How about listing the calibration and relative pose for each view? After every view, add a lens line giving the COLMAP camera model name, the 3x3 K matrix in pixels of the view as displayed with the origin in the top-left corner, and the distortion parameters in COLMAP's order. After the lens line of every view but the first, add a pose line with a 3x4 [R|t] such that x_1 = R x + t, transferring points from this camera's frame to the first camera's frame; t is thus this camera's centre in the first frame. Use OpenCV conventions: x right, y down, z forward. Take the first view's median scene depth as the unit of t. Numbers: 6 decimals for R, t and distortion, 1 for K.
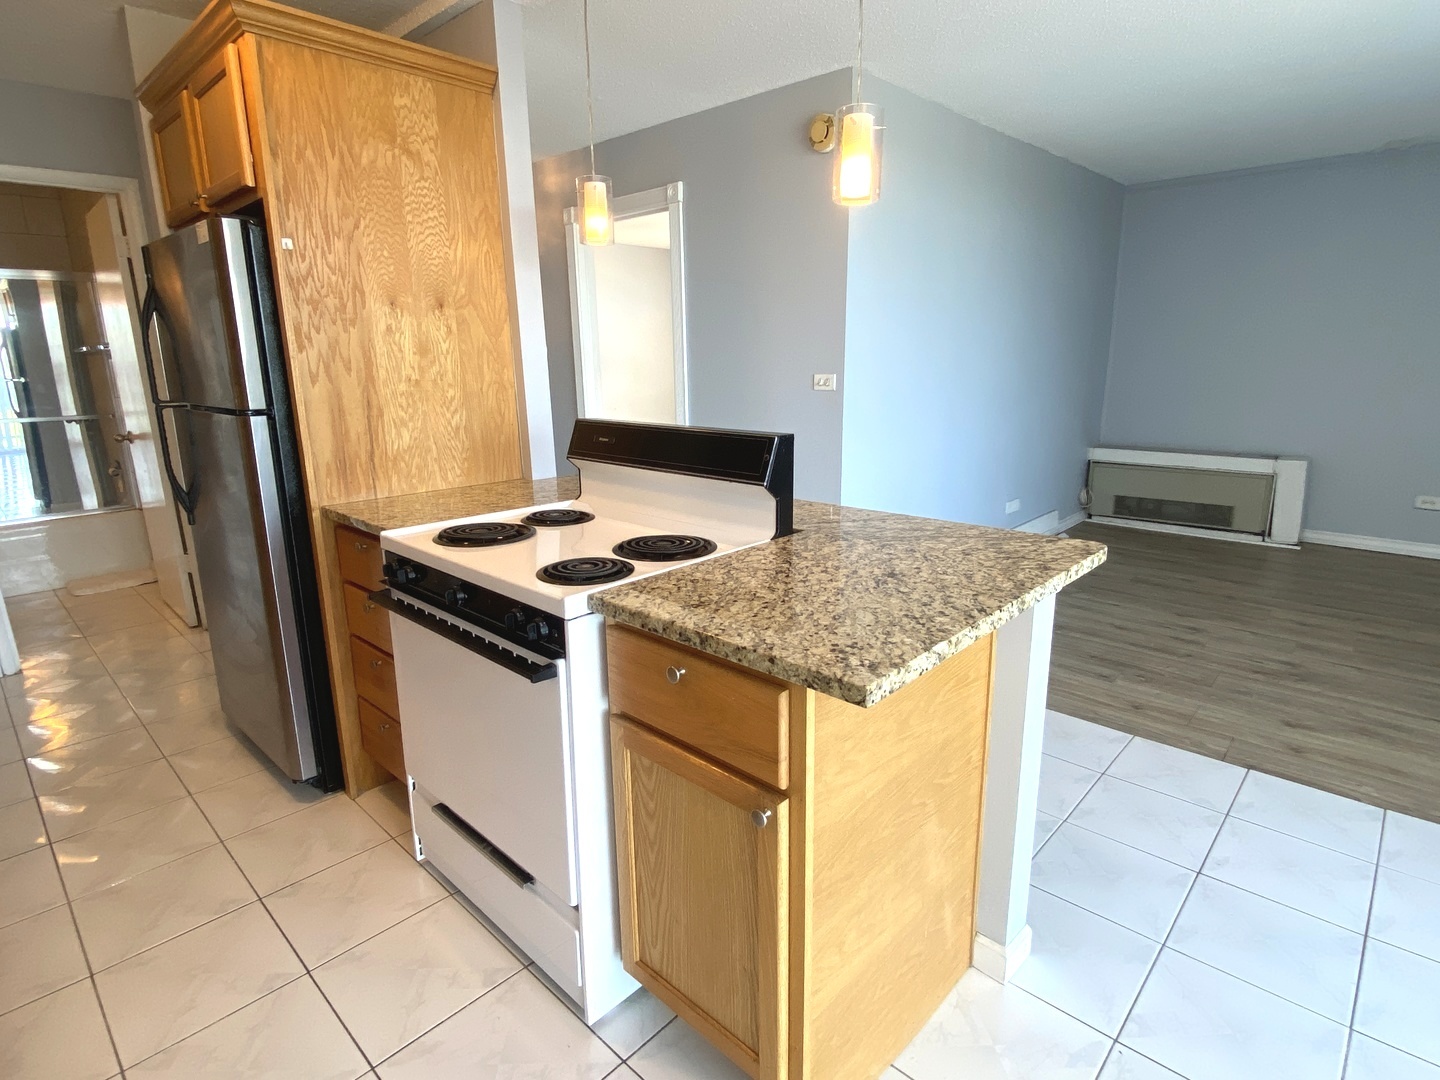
lens RADIAL K [[757.3, 0, 712.9], [0, 757.3, 524.9], [0, 0, 1]] dist [0.044745, -0.042740]
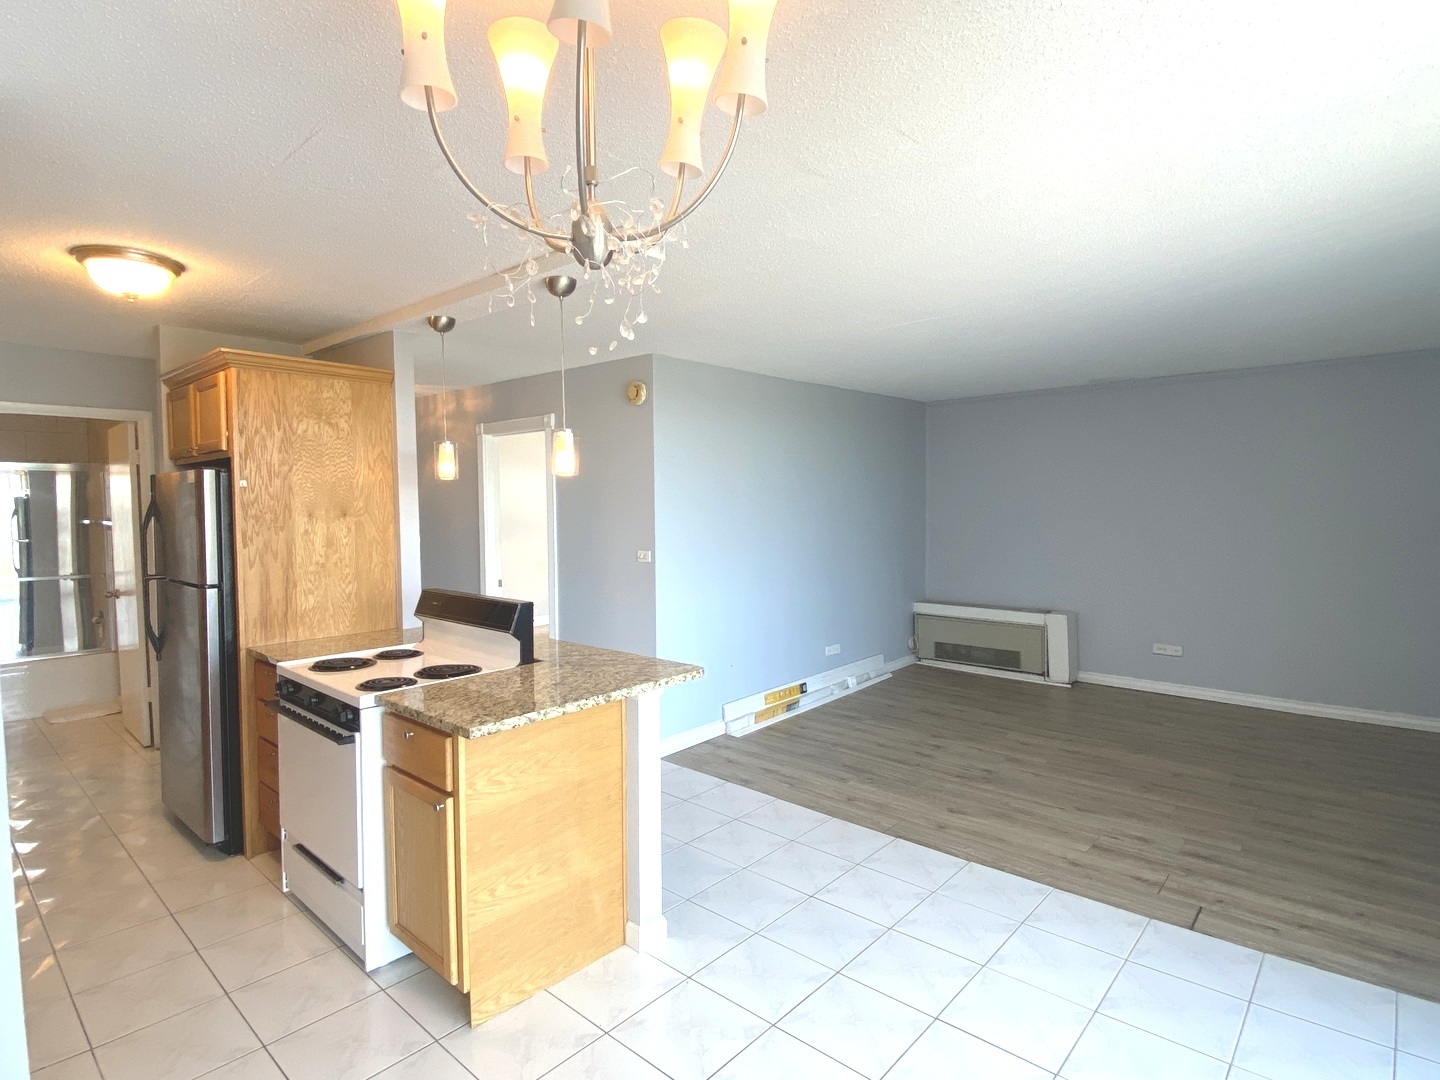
lens RADIAL K [[757.3, 0, 712.9], [0, 757.3, 524.9], [0, 0, 1]] dist [0.044745, -0.042740]
pose [[0.999702, 0.006636, 0.023486, 0.358494], [-0.002062, 0.981853, -0.189632, 0.022118], [-0.024318, 0.189527, 0.981574, -0.535801]]
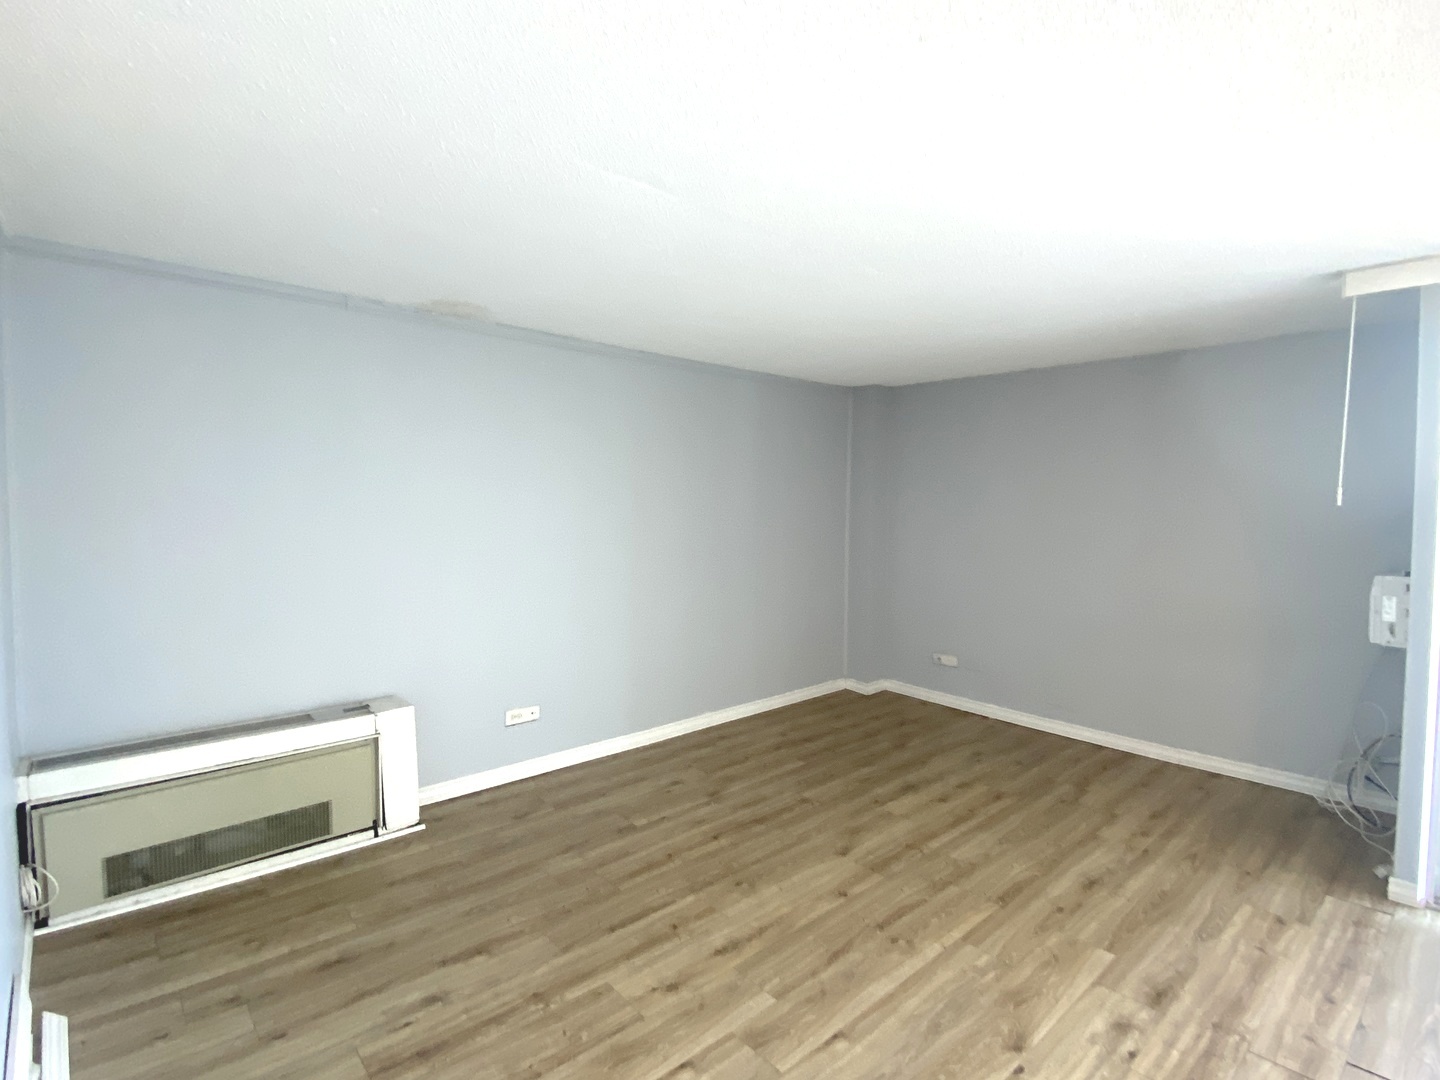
lens RADIAL K [[742.2, 0, 720.0], [0, 742.2, 540.0], [0, 0, 1]] dist [0.001622, -0.008874]
pose [[0.088090, -0.040133, 0.995304, 0.285663], [0.212704, 0.976900, 0.020565, -0.402453], [-0.973138, 0.209894, 0.094592, 1.376355]]
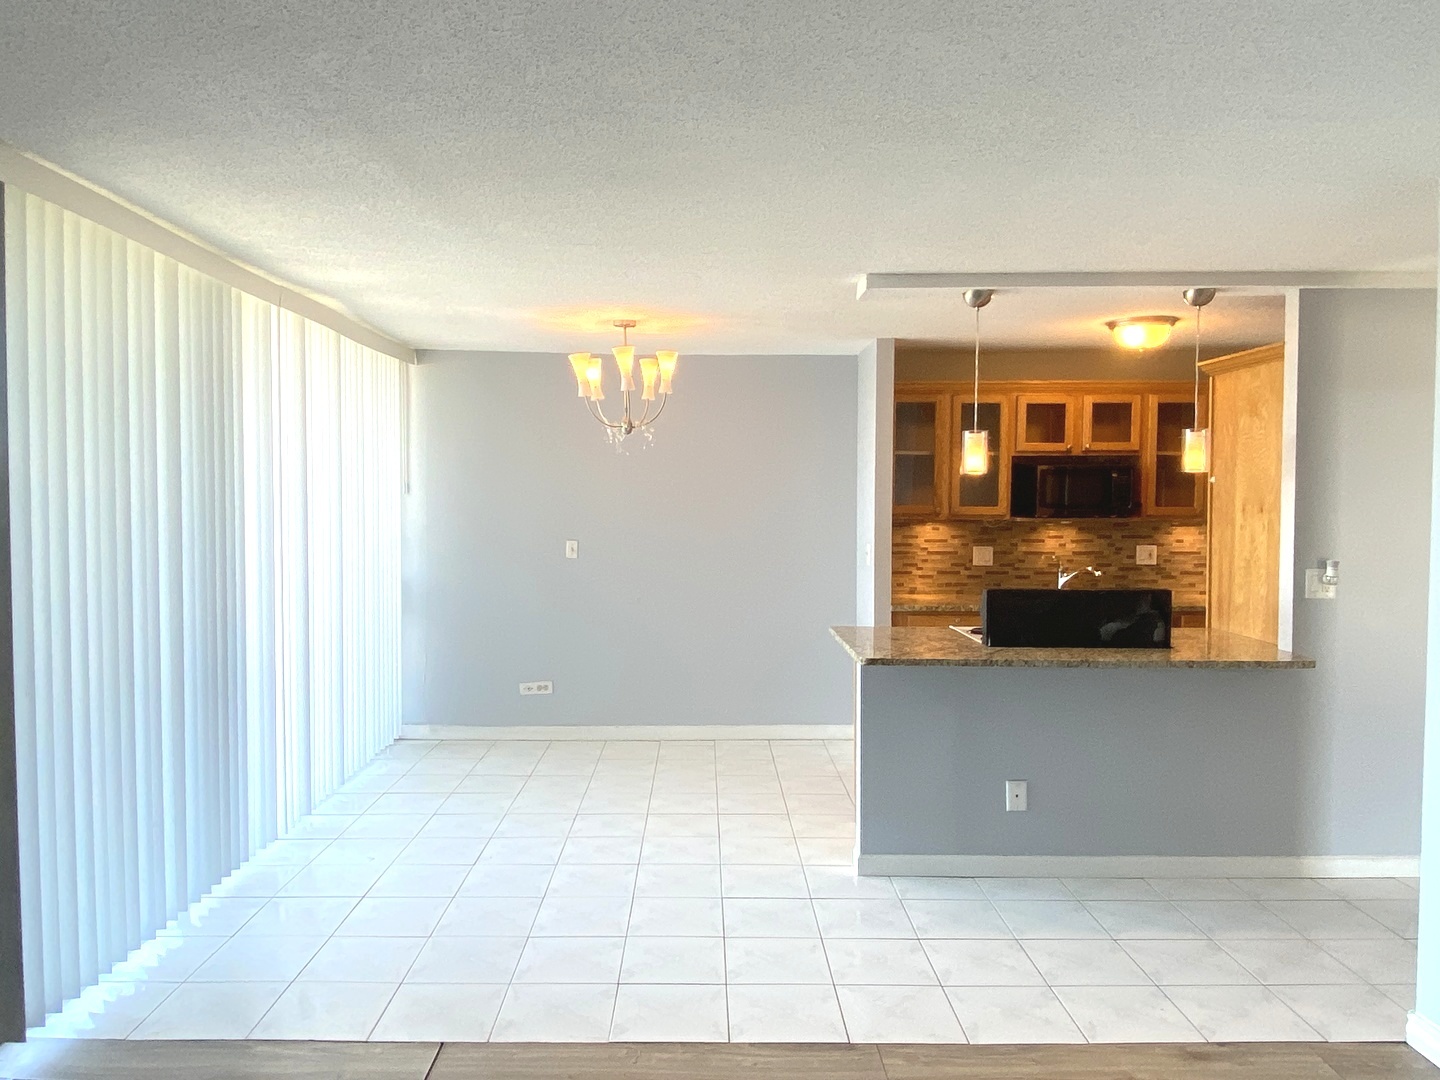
lens RADIAL K [[1104.7, 0, 720.0], [0, 1104.7, 540.0], [0, 0, 1]] dist [-0.000722, -0.002320]
pose [[-0.720516, 0.042419, -0.692140, 1.840120], [-0.144041, 0.967201, 0.209223, -0.536266], [0.678314, 0.250445, -0.690773, 1.806083]]
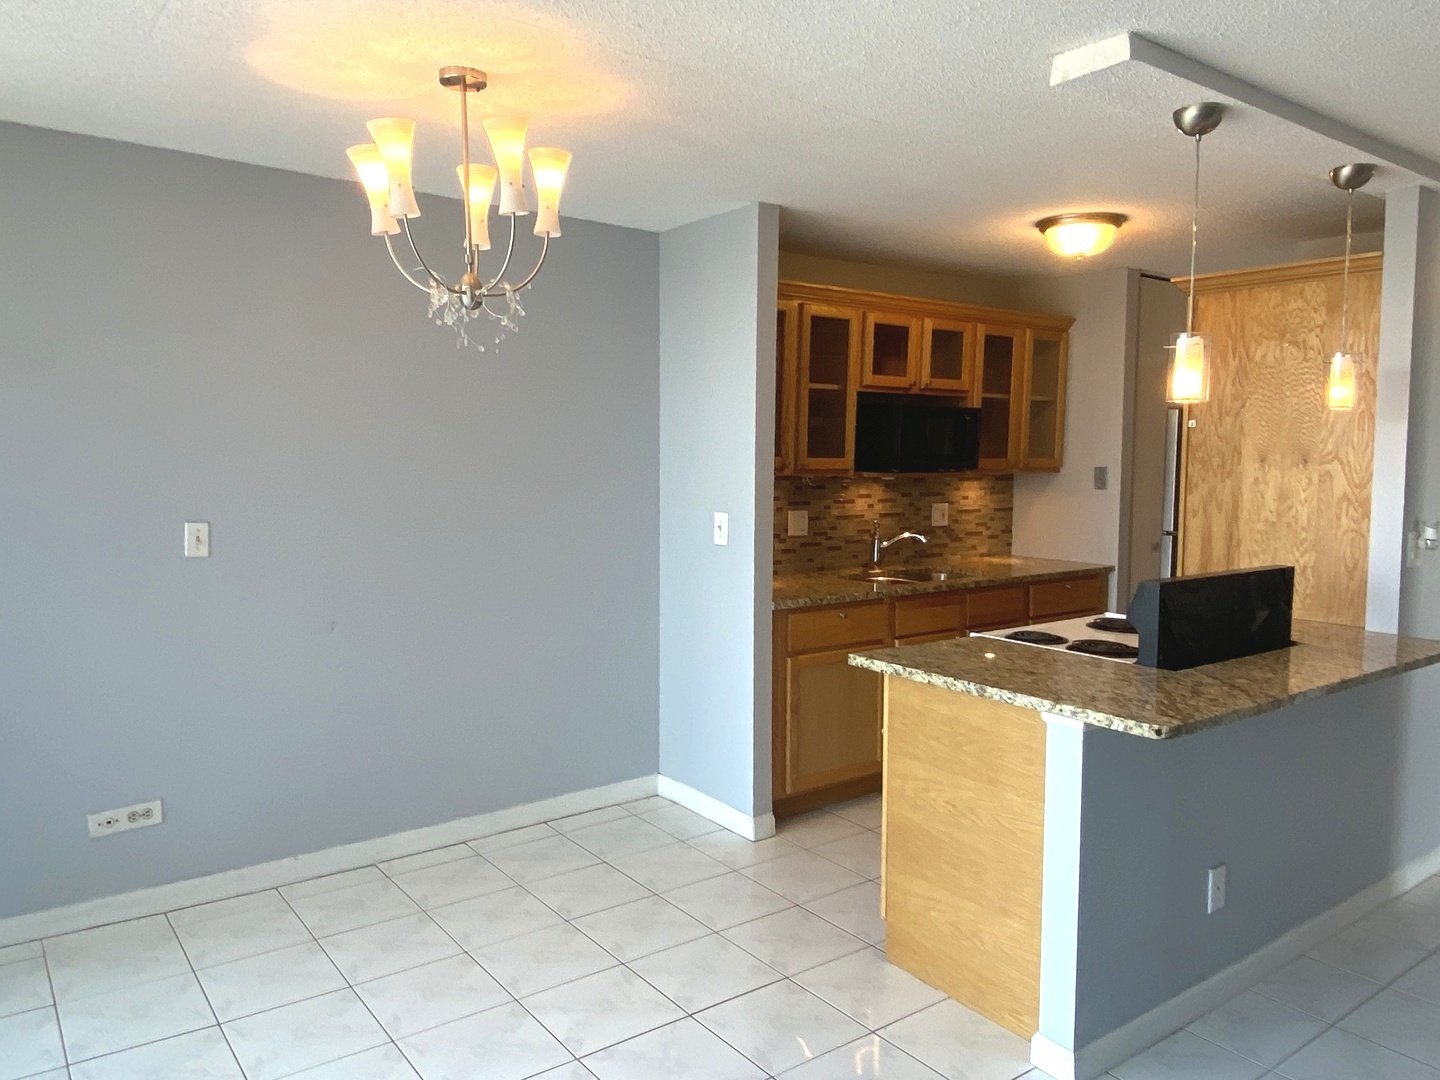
lens RADIAL K [[1029.2, 0, 719.5], [0, 1029.2, 517.5], [0, 0, 1]] dist [0.000719, -0.002582]
pose [[-0.155997, 0.074713, -0.984928, 1.372588], [-0.222169, 0.968931, 0.108688, -0.182787], [0.962448, 0.235776, -0.134552, 0.386811]]
